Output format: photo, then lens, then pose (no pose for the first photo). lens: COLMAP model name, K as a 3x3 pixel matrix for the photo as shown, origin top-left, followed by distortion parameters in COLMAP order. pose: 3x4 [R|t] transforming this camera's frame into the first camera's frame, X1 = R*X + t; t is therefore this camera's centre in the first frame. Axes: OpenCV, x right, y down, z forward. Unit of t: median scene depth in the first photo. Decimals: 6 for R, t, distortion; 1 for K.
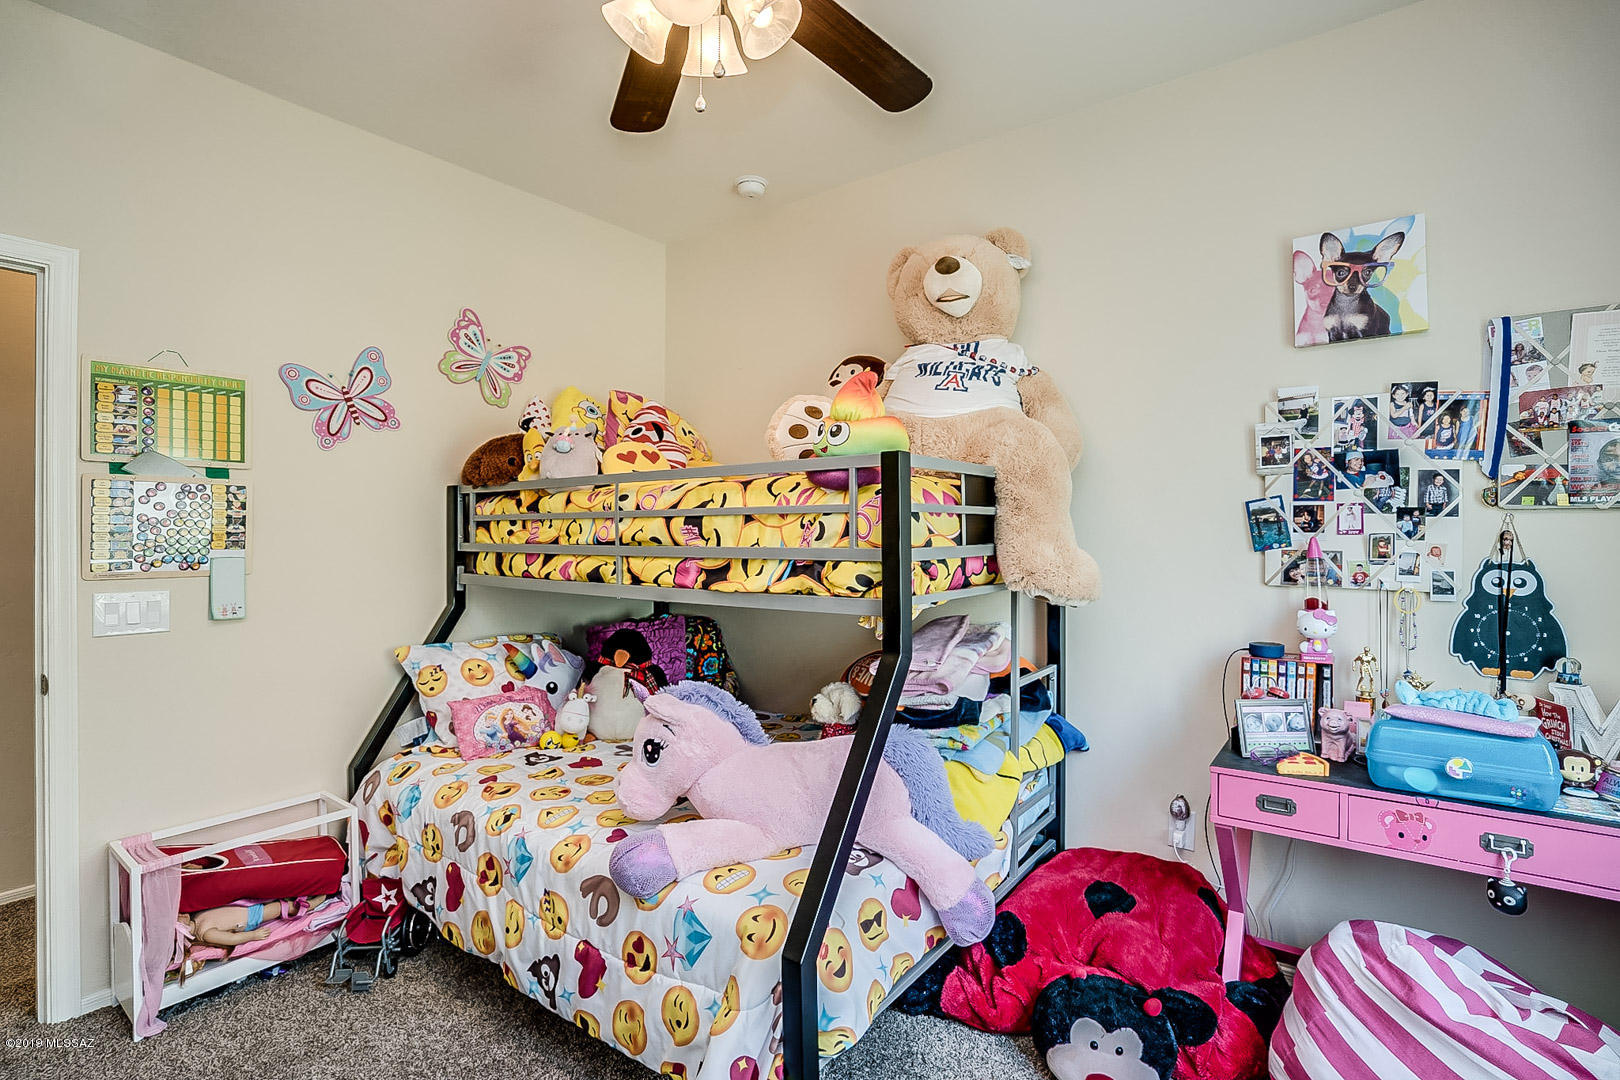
lens RADIAL K [[757.3, 0, 816.5], [0, 757.3, 544.7], [0, 0, 1]] dist [-0.044503, 0.016915]
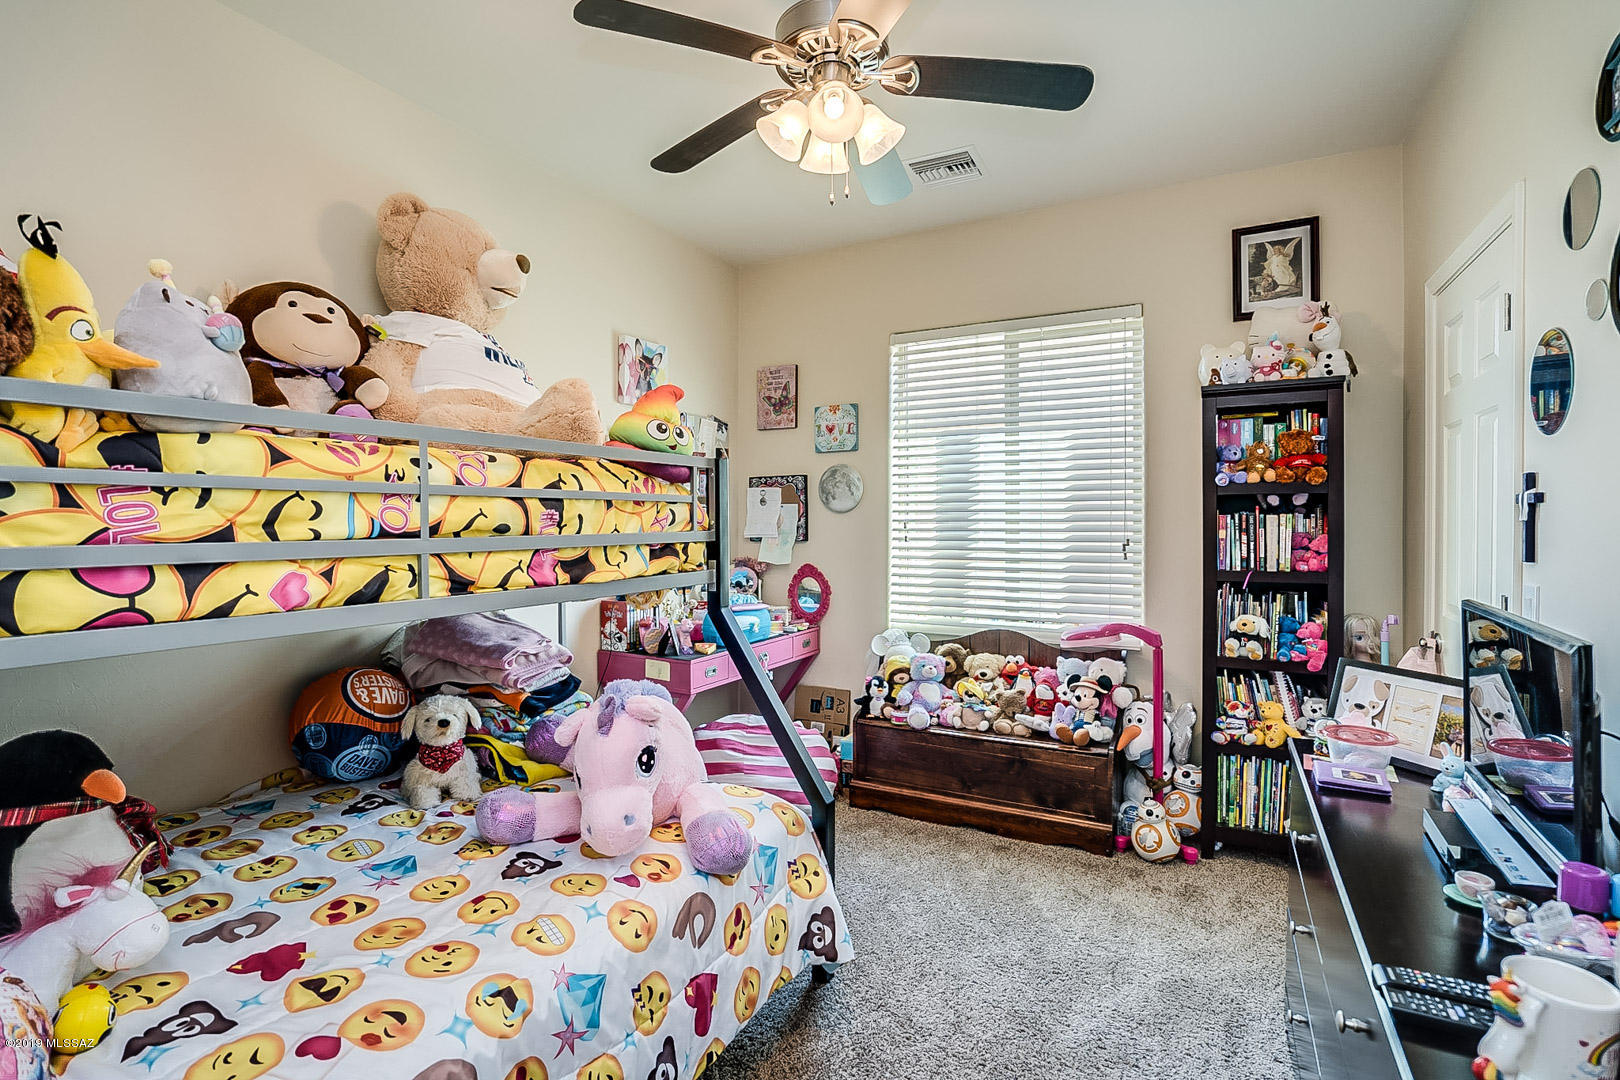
lens RADIAL K [[757.3, 0, 816.2], [0, 757.3, 526.3], [0, 0, 1]] dist [-0.044503, 0.016915]
pose [[-0.138335, -0.007648, 0.990356, -0.985419], [0.015354, 0.999833, 0.009866, -0.010585], [-0.990267, 0.016570, -0.138194, 0.796077]]
